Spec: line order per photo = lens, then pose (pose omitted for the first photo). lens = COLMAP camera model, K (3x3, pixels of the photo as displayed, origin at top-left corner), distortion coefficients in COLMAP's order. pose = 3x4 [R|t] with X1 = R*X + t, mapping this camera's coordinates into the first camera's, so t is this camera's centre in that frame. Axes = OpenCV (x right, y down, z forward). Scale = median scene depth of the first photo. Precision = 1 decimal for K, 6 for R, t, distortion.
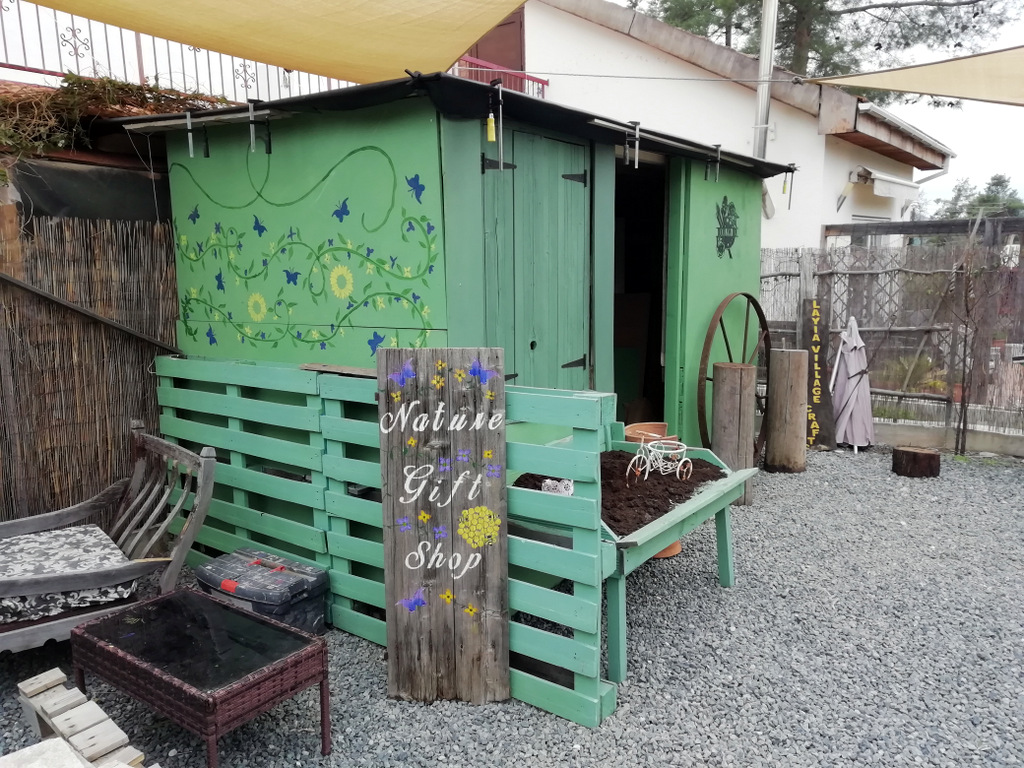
lens RADIAL K [[748.0, 0, 512.8], [0, 748.0, 380.8], [0, 0, 1]] dist [0.008141, 0.000050]
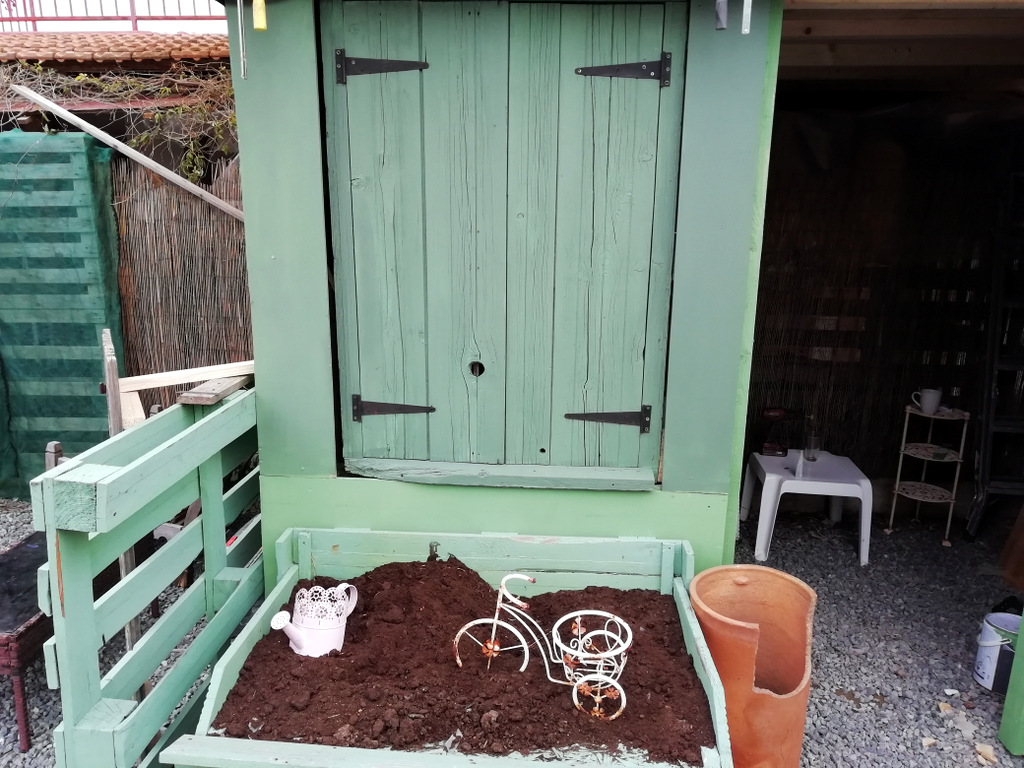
lens RADIAL K [[748.0, 0, 512.8], [0, 748.0, 380.8], [0, 0, 1]] dist [0.008141, 0.000050]
pose [[0.551973, 0.219860, -0.804355, 0.522856], [-0.157550, 0.974738, 0.158316, -0.136069], [0.818843, 0.039340, 0.572668, 0.668394]]
